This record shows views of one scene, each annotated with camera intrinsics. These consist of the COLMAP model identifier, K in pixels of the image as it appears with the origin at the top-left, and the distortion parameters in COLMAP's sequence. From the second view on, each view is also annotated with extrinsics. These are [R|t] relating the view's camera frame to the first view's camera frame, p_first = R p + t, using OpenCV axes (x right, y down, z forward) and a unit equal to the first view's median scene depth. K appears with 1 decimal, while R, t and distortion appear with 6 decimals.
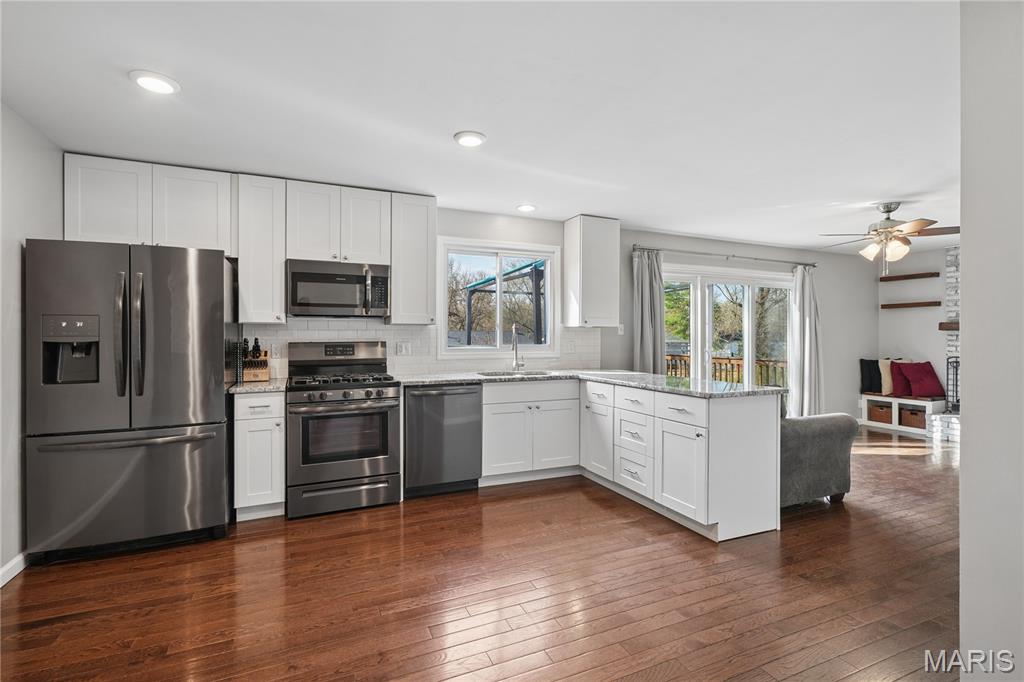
lens RADIAL K [[467.1, 0, 512.1], [0, 467.1, 334.8], [0, 0, 1]] dist [-0.000786, -0.000094]
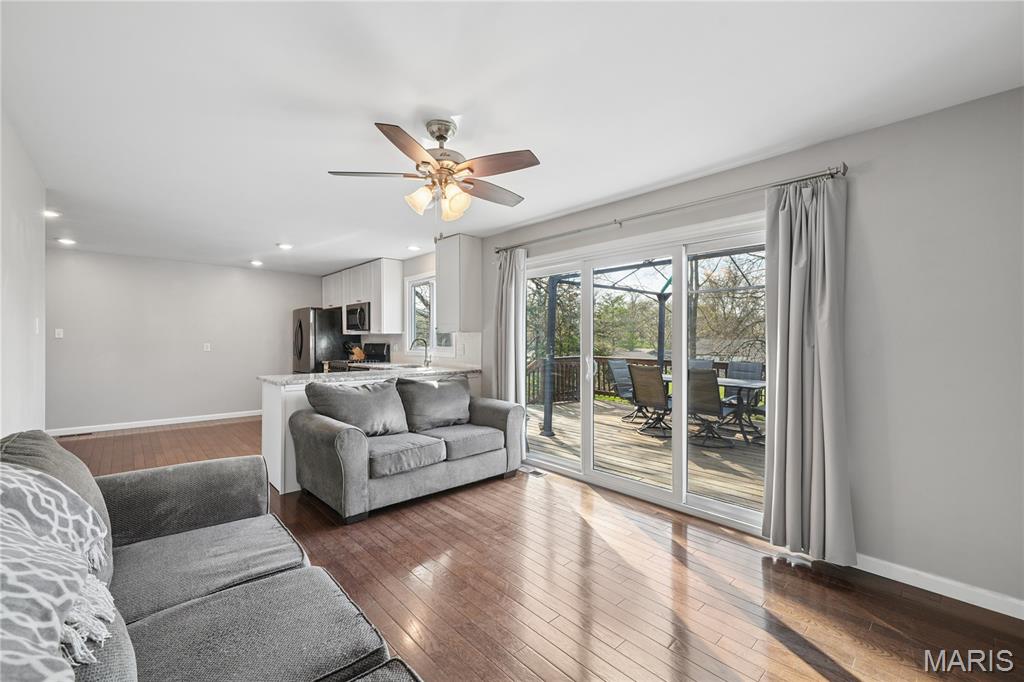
lens RADIAL K [[430.9, 0, 512.0], [0, 430.9, 341.0], [0, 0, 1]] dist [-0.000414, -0.000042]
pose [[0.311619, -0.001786, -0.950205, 0.937039], [0.002418, 0.999996, -0.001086, 0.004510], [0.950204, -0.001959, 0.311622, 0.608827]]
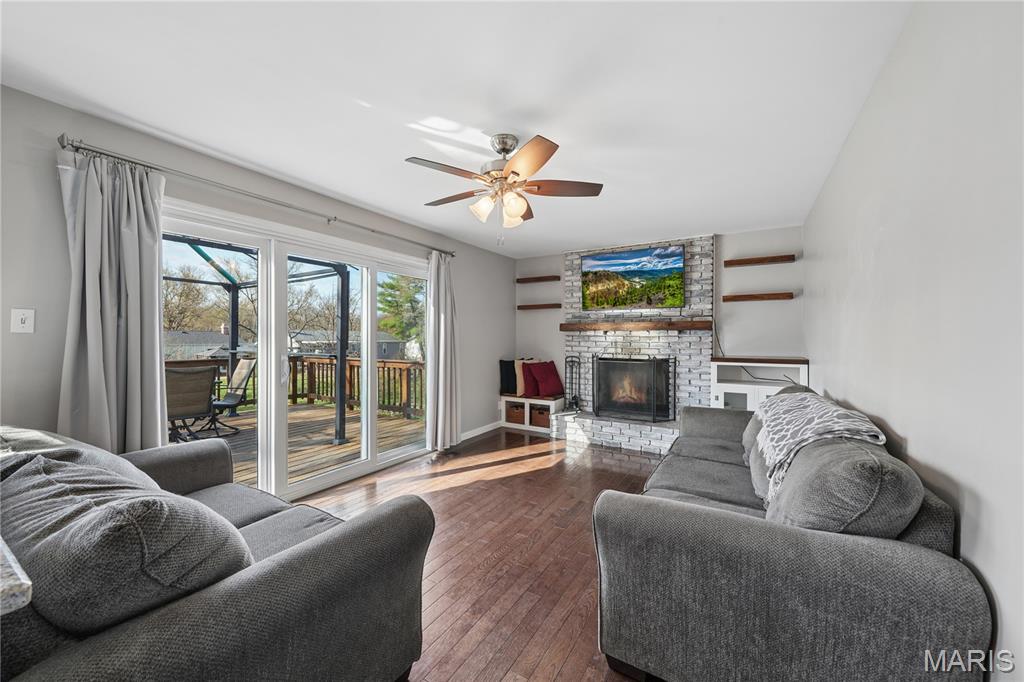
lens RADIAL K [[388.2, 0, 512.0], [0, 388.2, 341.0], [0, 0, 1]] dist [-0.007186, -0.000192]
pose [[0.814879, -0.005755, 0.579603, 0.326782], [-0.001851, 0.999920, 0.012531, 0.002056], [-0.579629, -0.011284, 0.814803, 0.357300]]
